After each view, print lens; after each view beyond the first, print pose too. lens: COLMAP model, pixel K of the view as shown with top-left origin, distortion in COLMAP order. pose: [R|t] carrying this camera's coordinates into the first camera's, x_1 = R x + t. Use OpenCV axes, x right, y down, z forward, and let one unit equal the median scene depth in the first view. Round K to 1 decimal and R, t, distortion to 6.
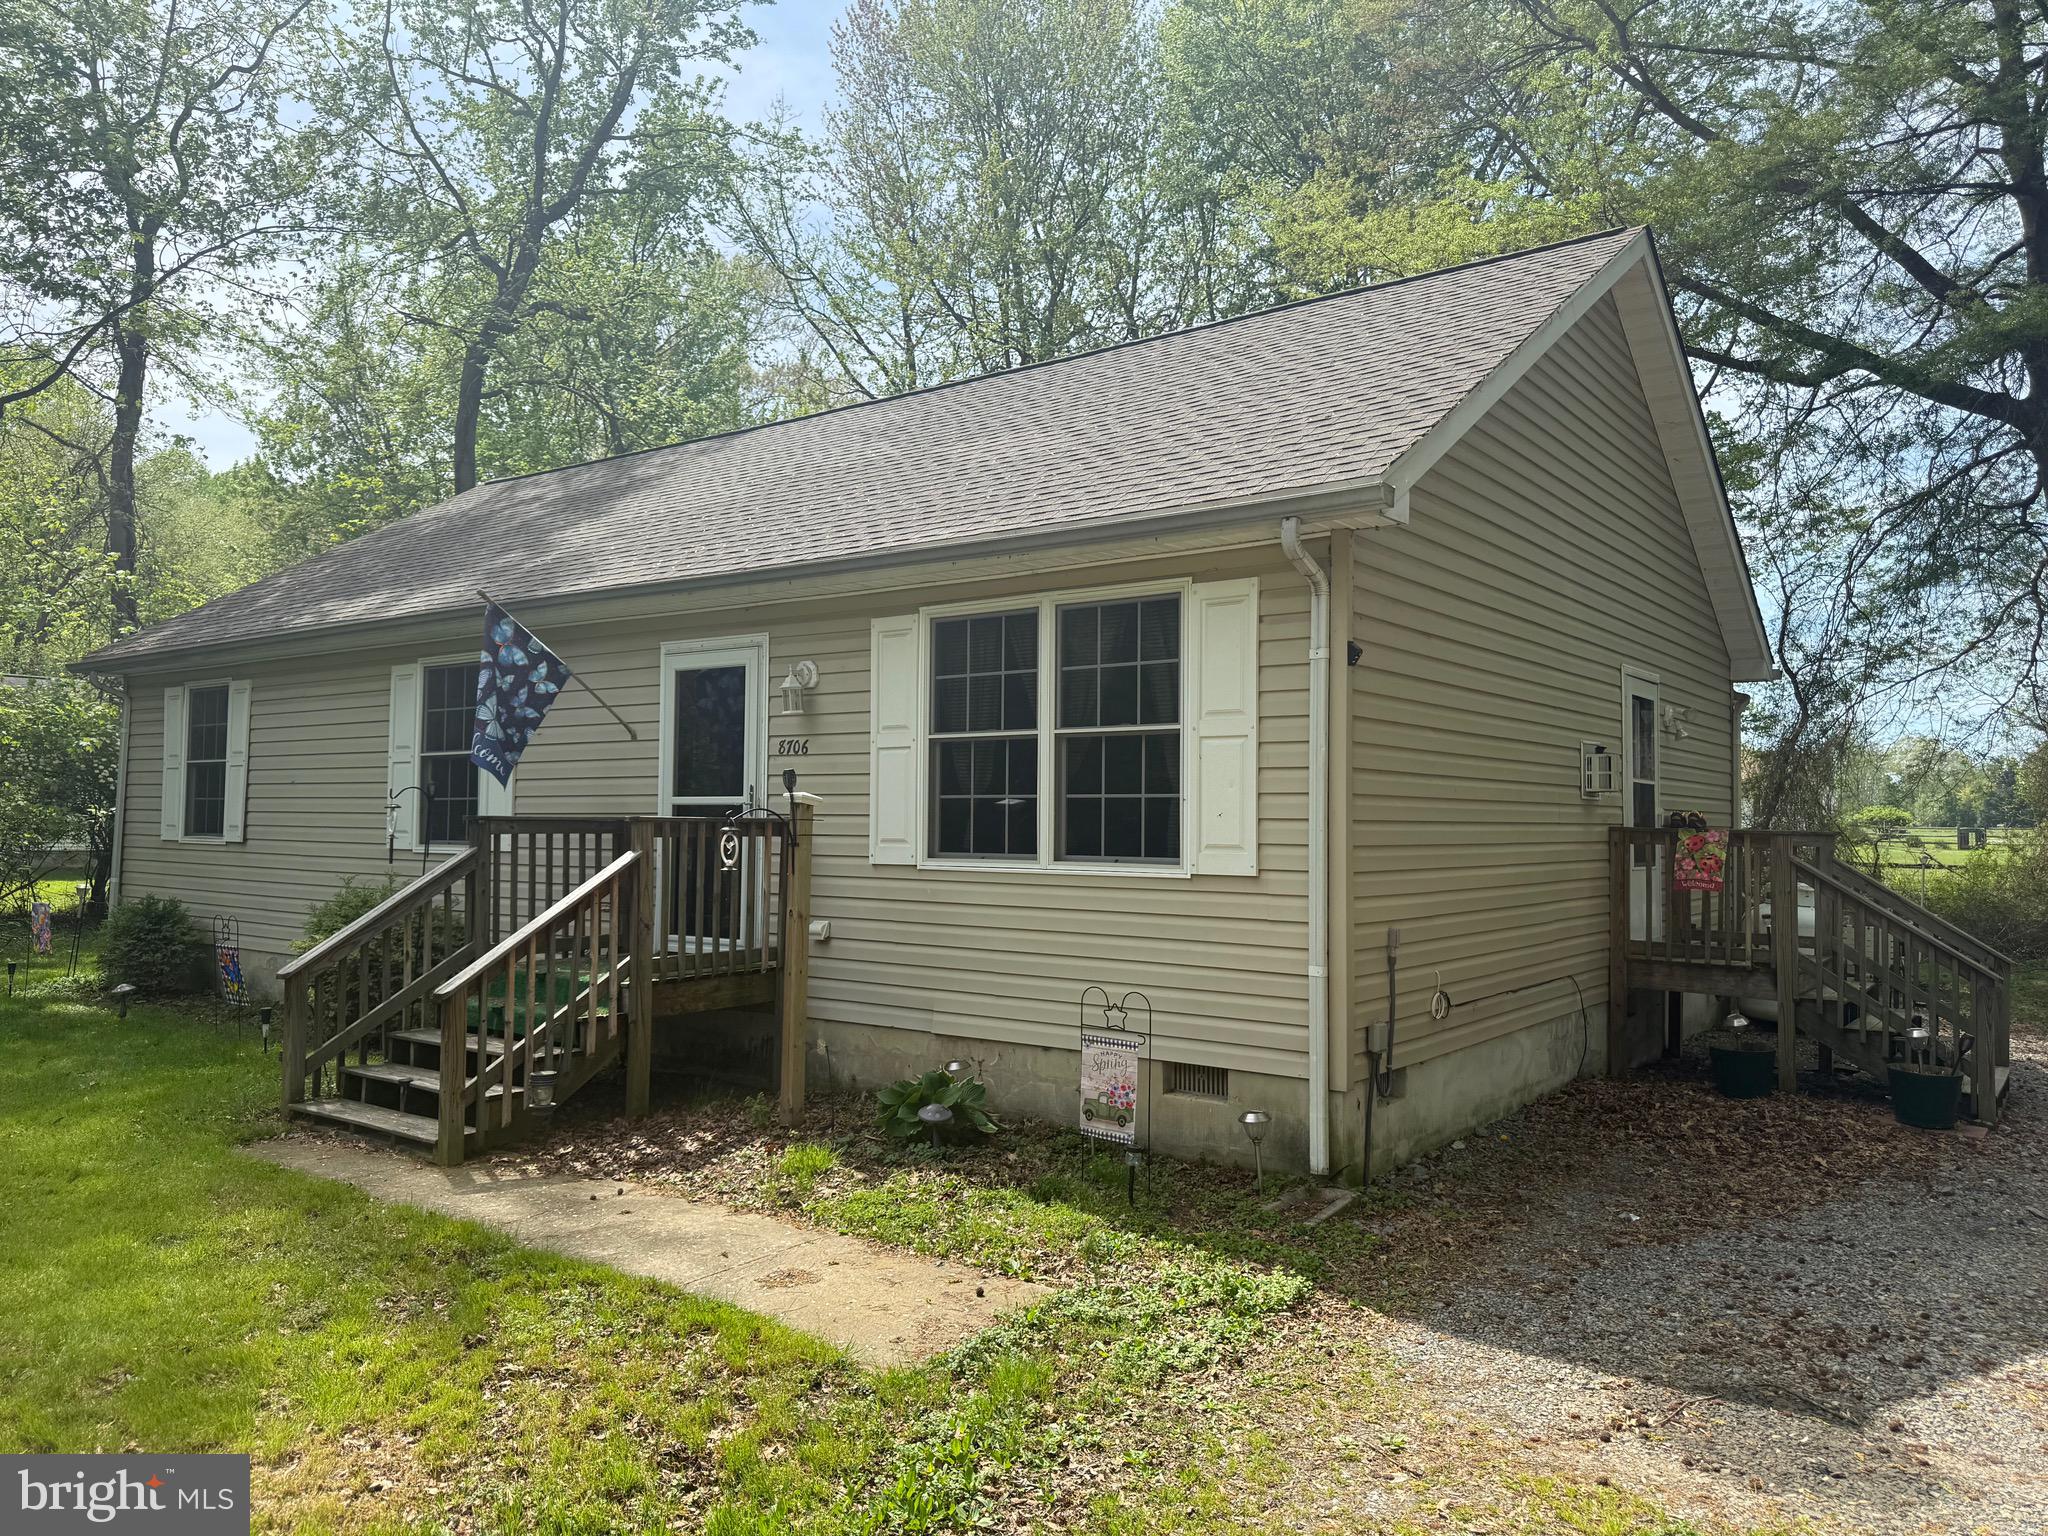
lens RADIAL K [[1456.0, 0, 1024.0], [0, 1456.0, 768.0], [0, 0, 1]] dist [0.002261, 0.000221]
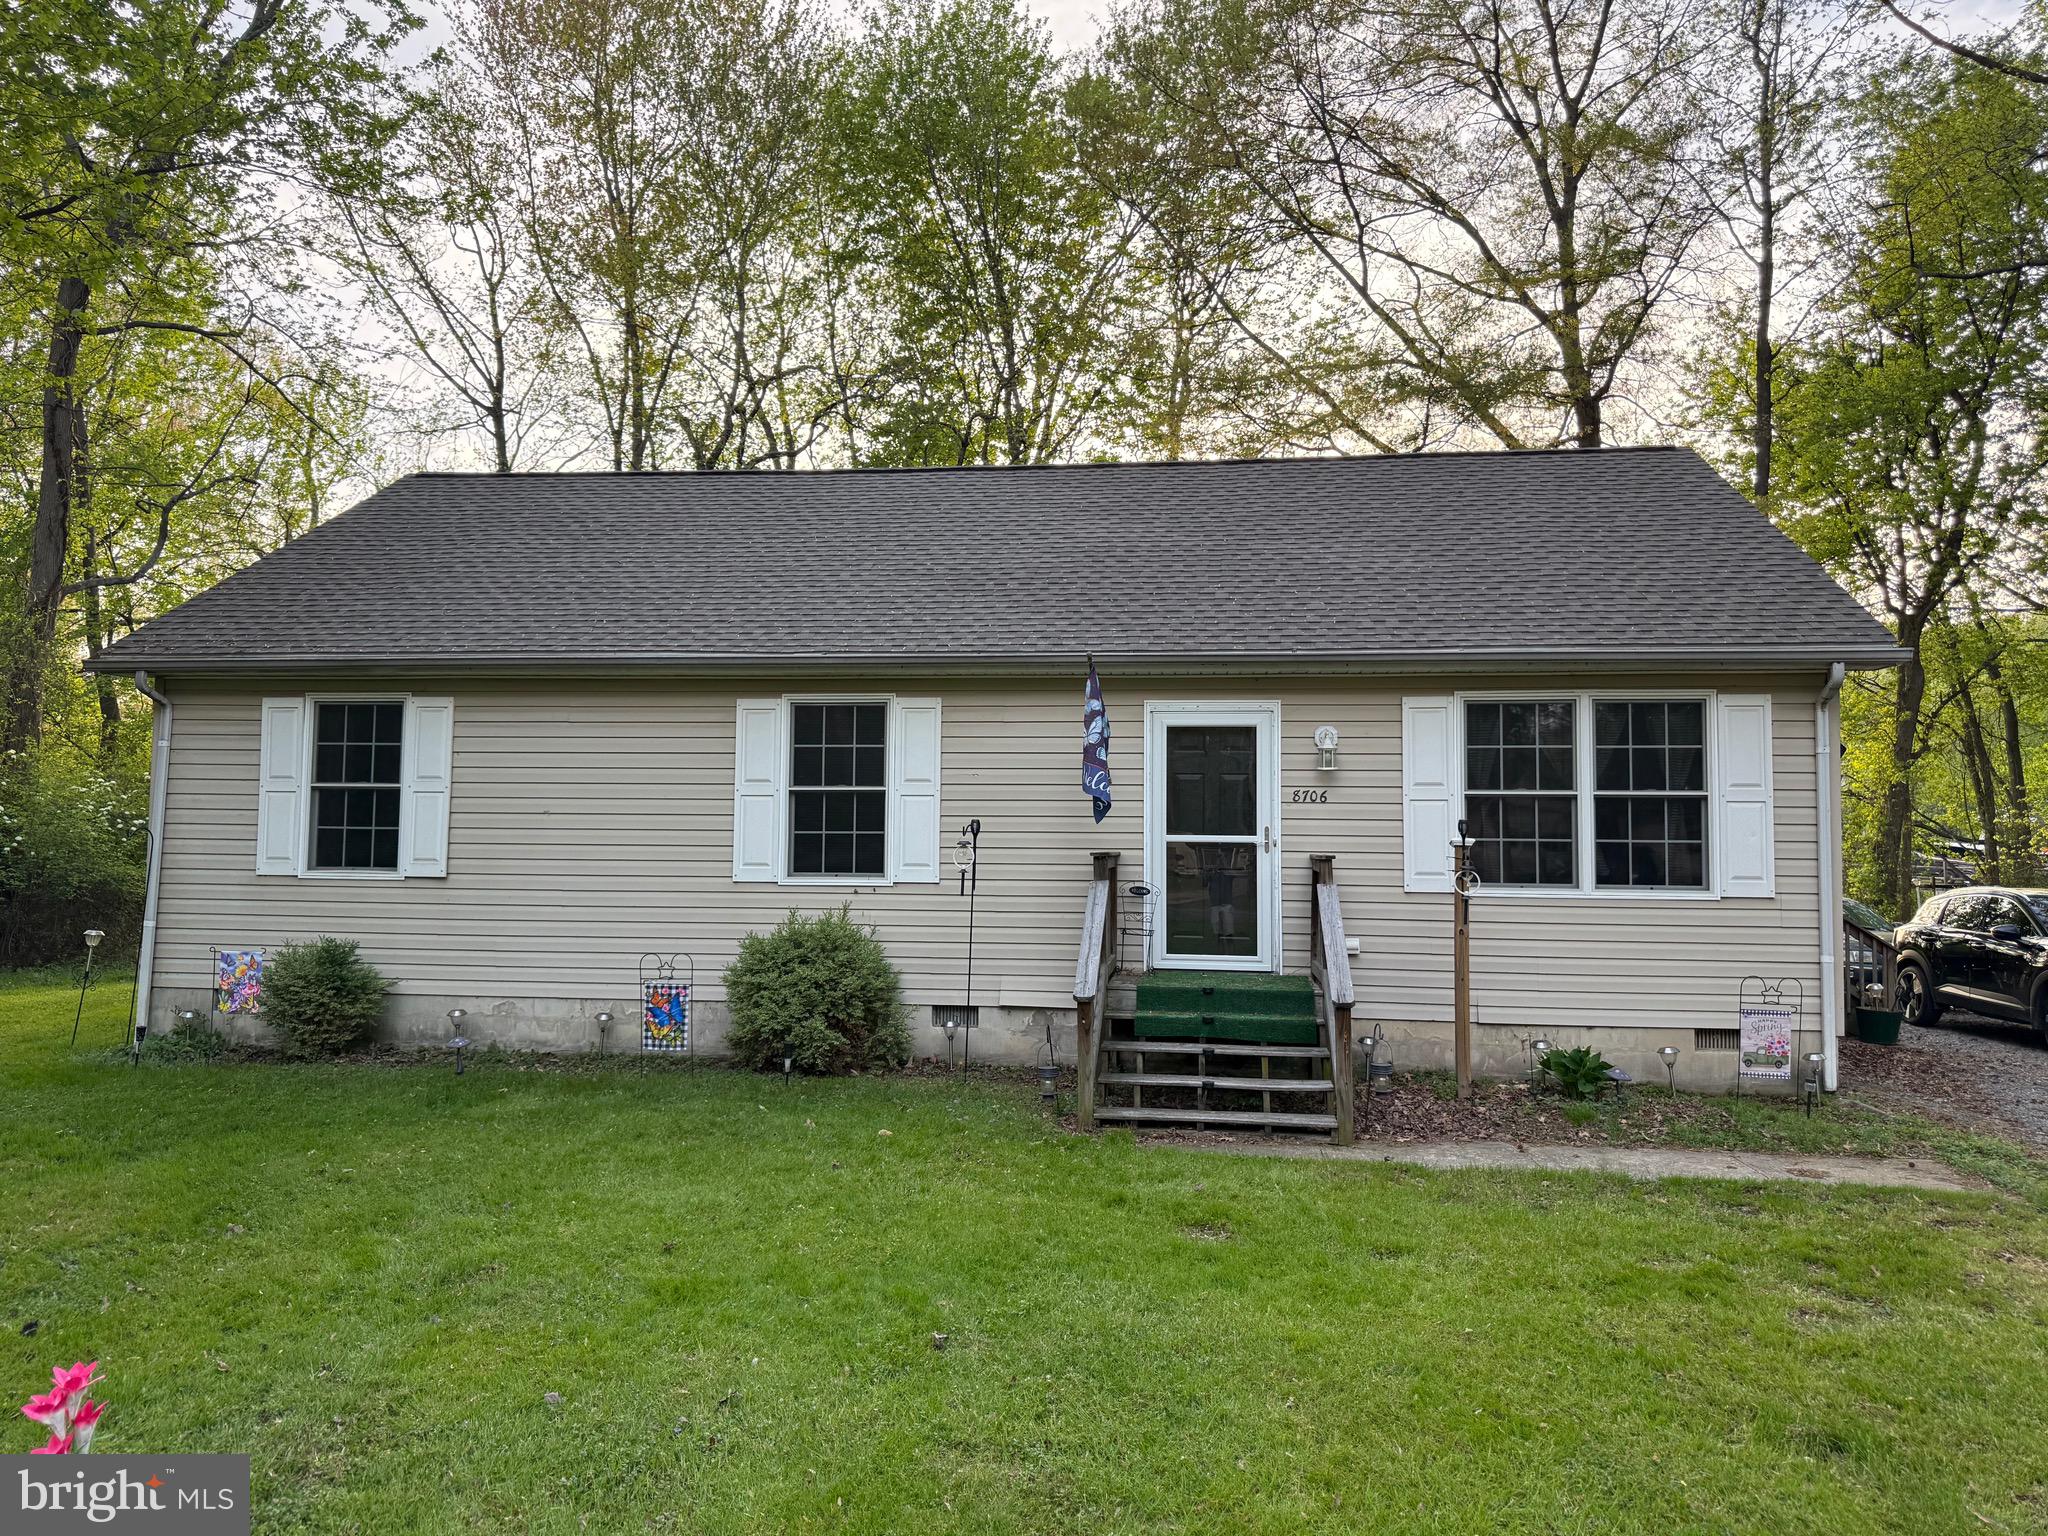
lens RADIAL K [[1456.0, 0, 1024.0], [0, 1456.0, 768.0], [0, 0, 1]] dist [0.002261, 0.000221]
pose [[0.877266, 0.022032, 0.479498, -1.040195], [-0.018733, 0.999756, -0.011664, -0.020997], [-0.479638, 0.001249, 0.877465, 0.056161]]
